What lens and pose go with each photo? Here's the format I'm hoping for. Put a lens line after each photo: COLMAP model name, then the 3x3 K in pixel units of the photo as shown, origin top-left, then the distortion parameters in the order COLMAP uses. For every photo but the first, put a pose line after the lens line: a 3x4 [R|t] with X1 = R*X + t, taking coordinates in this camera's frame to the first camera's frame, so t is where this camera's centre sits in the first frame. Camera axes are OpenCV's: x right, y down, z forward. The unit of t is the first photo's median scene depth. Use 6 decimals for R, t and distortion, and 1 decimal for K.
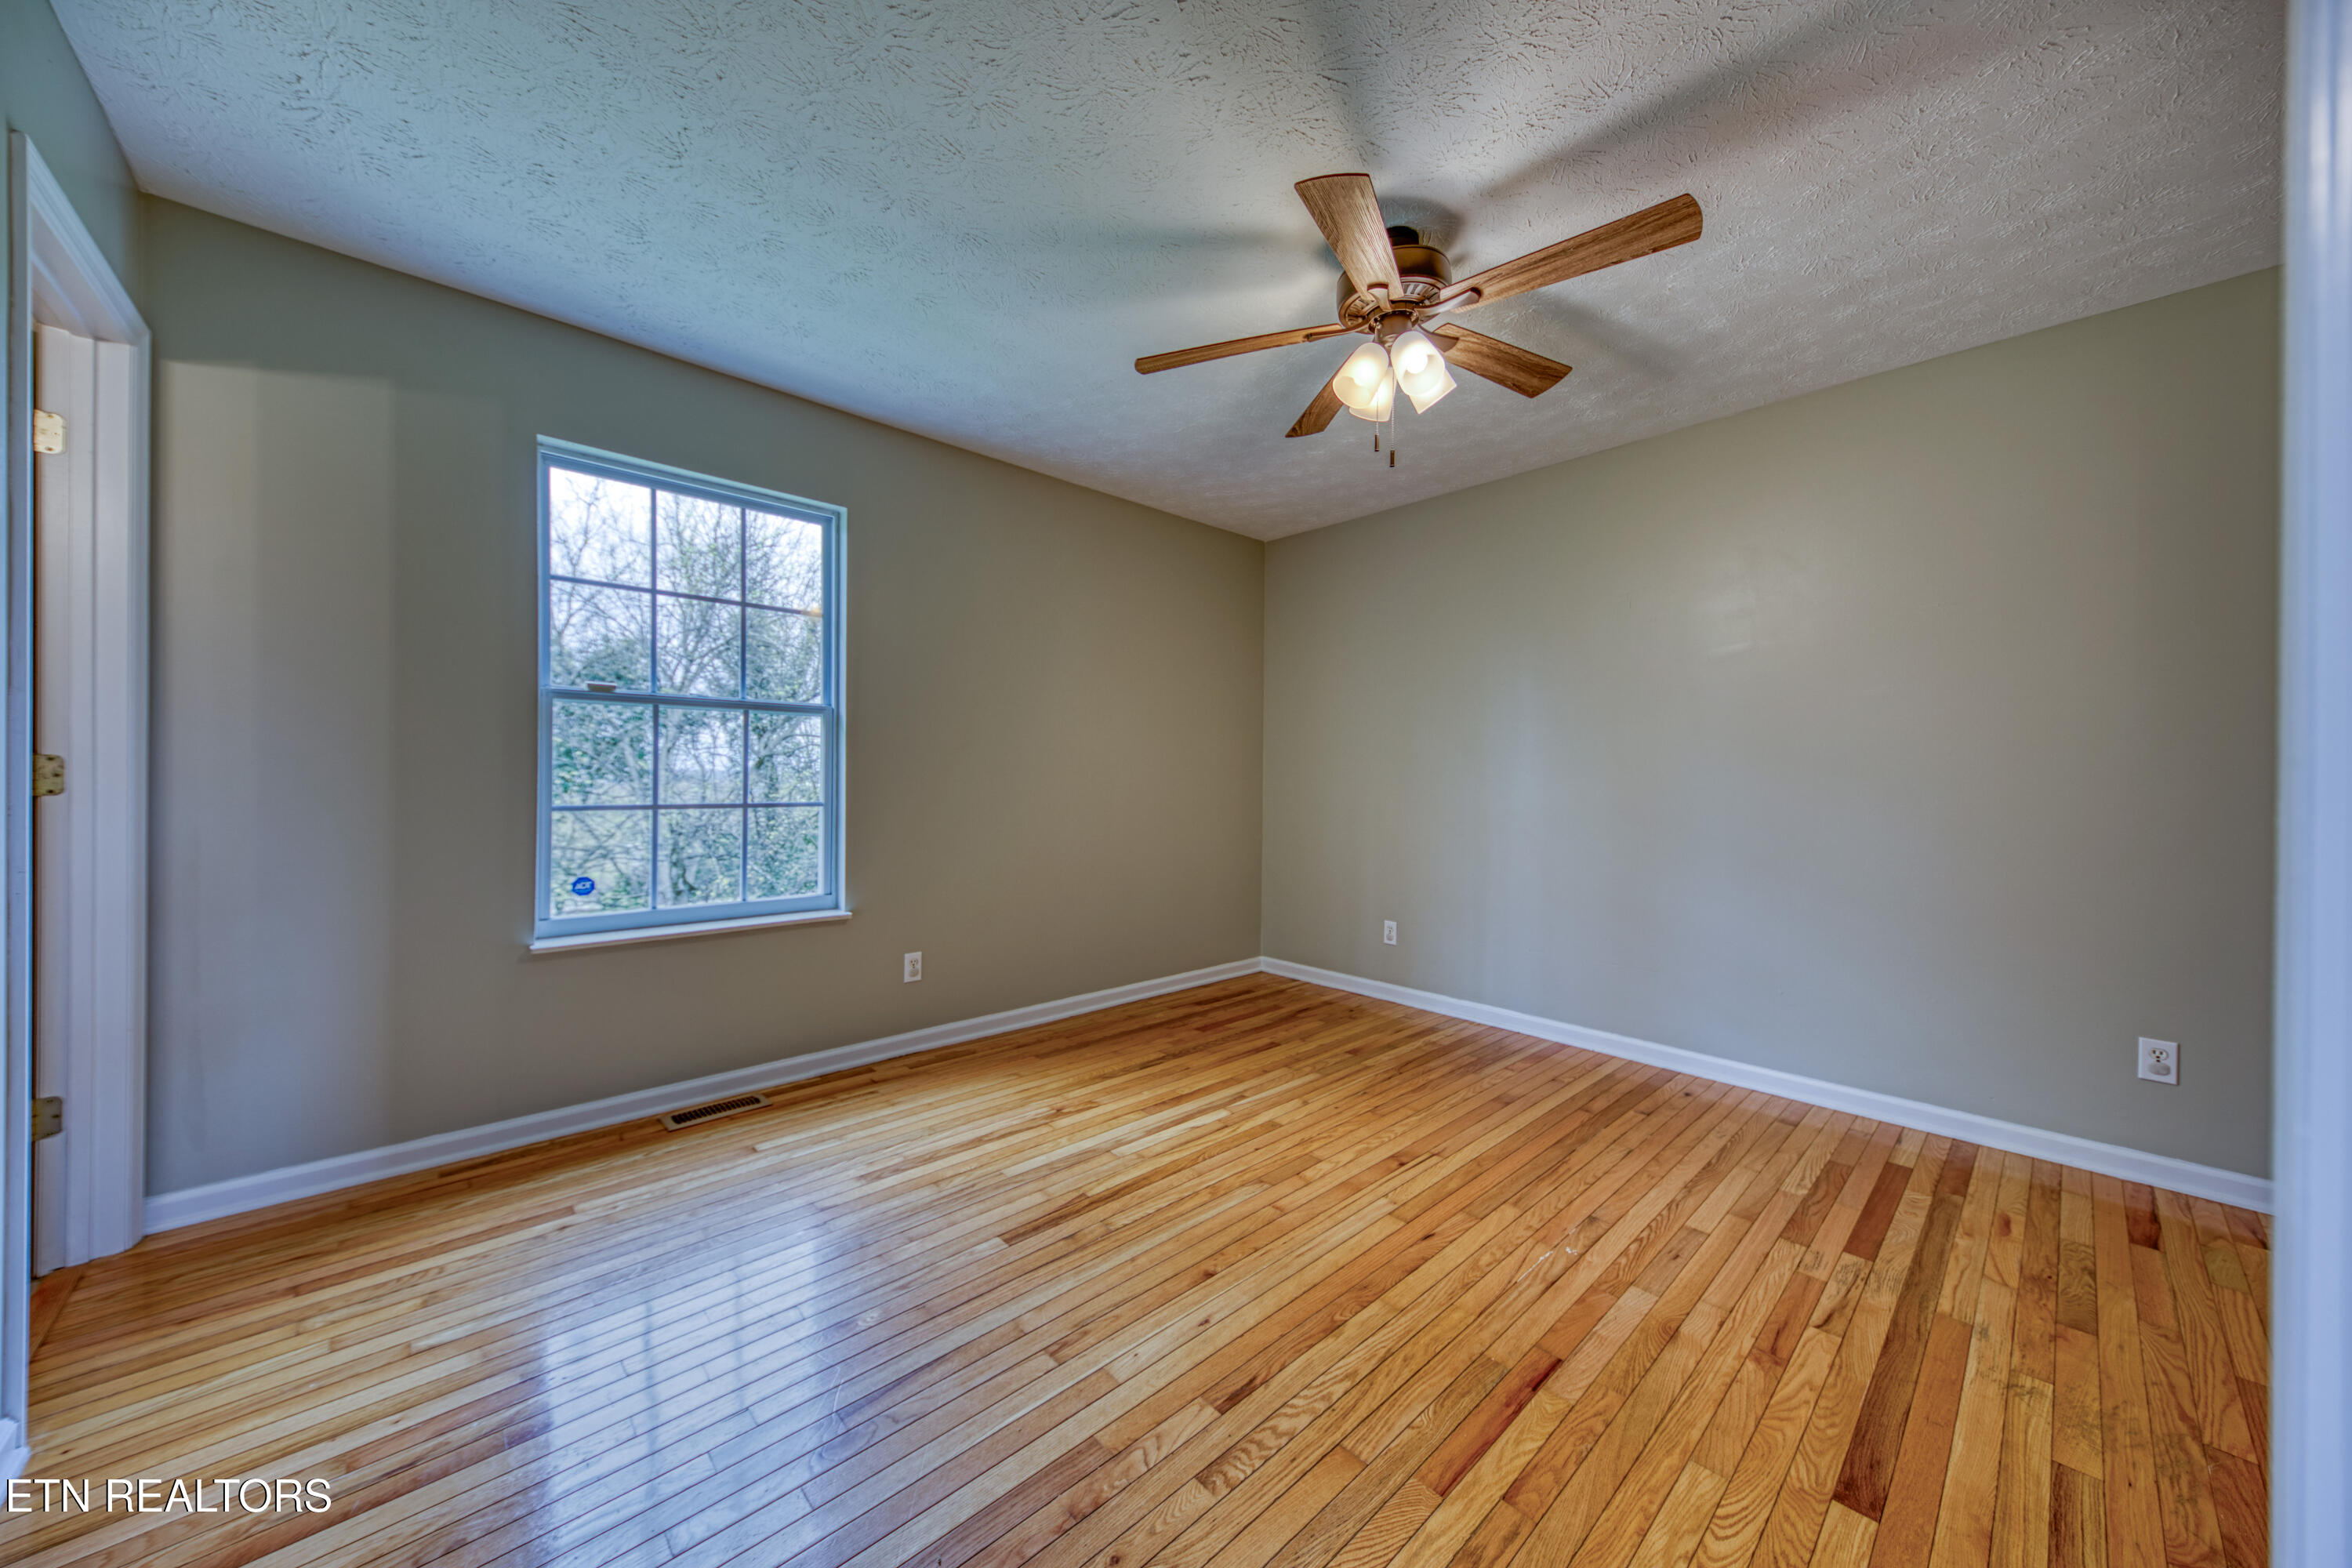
lens RADIAL K [[817.2, 0, 1169.7], [0, 817.2, 773.0], [0, 0, 1]] dist [0.007189, -0.000867]
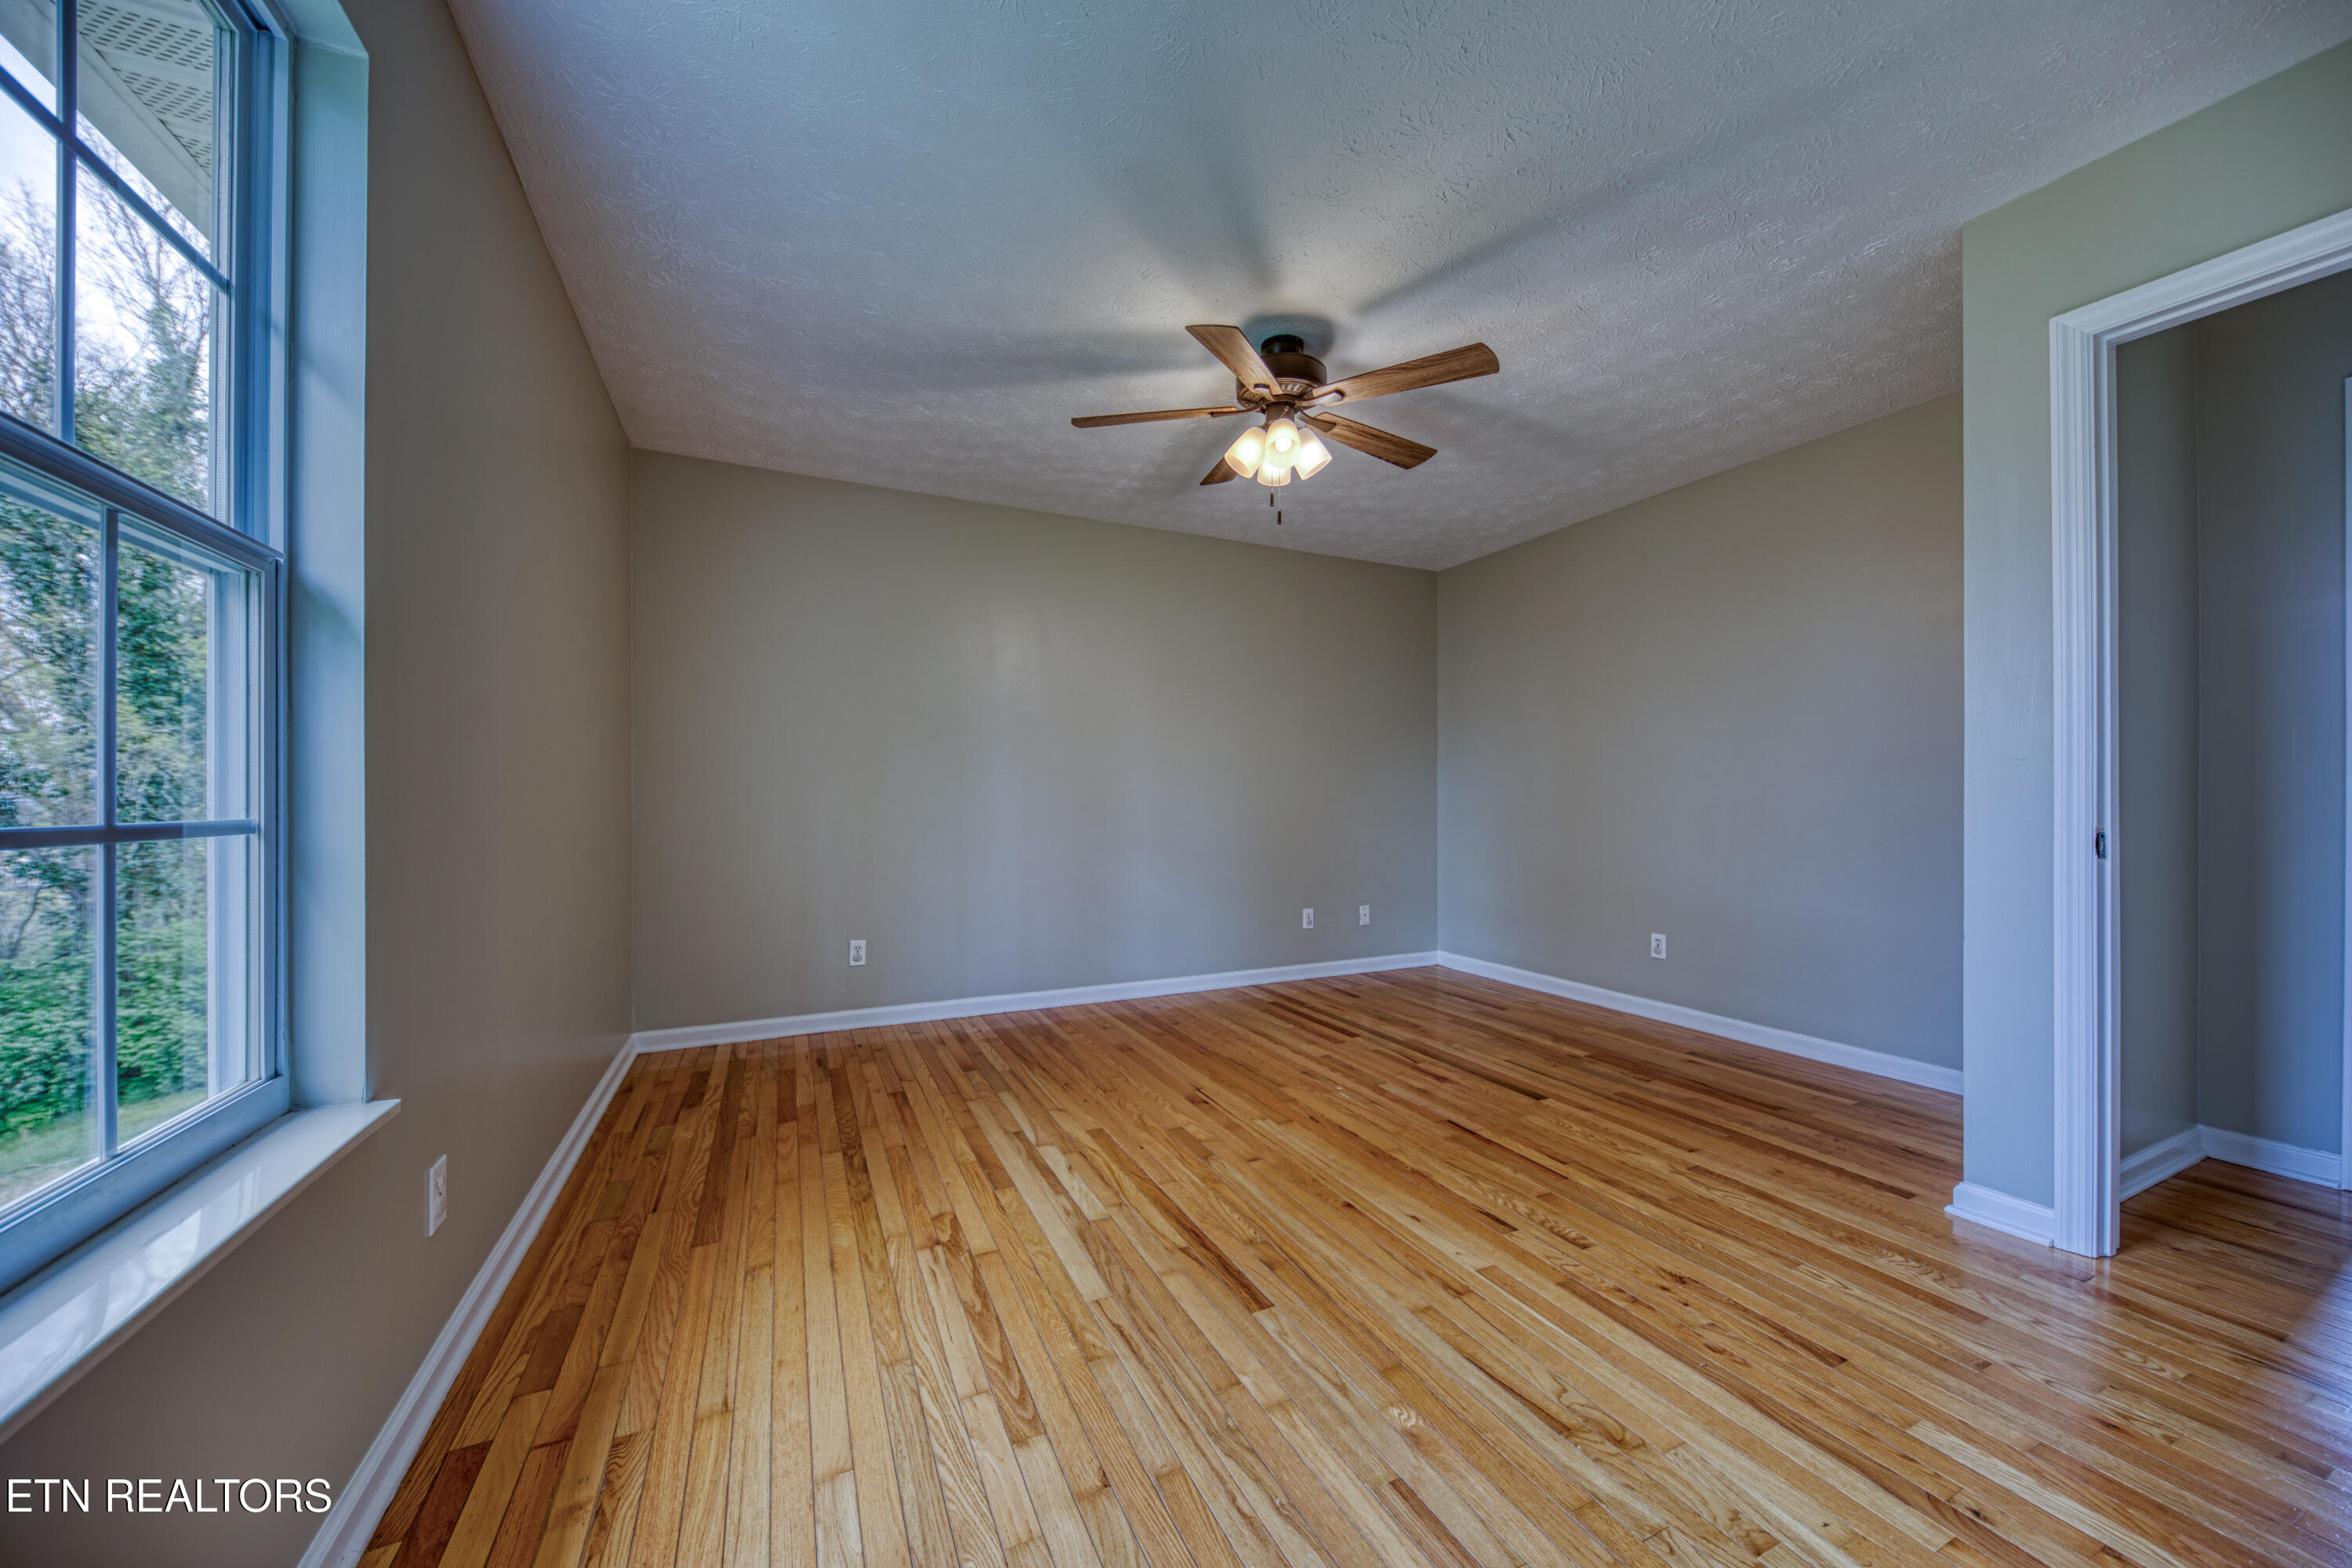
lens RADIAL K [[817.2, 0, 1182.8], [0, 817.2, 790.4], [0, 0, 1]] dist [0.007189, -0.000867]
pose [[0.300892, 0.001383, 0.953657, -0.751046], [0.000409, 0.999999, -0.001580, 0.026756], [-0.953658, 0.000866, 0.300891, 0.597574]]
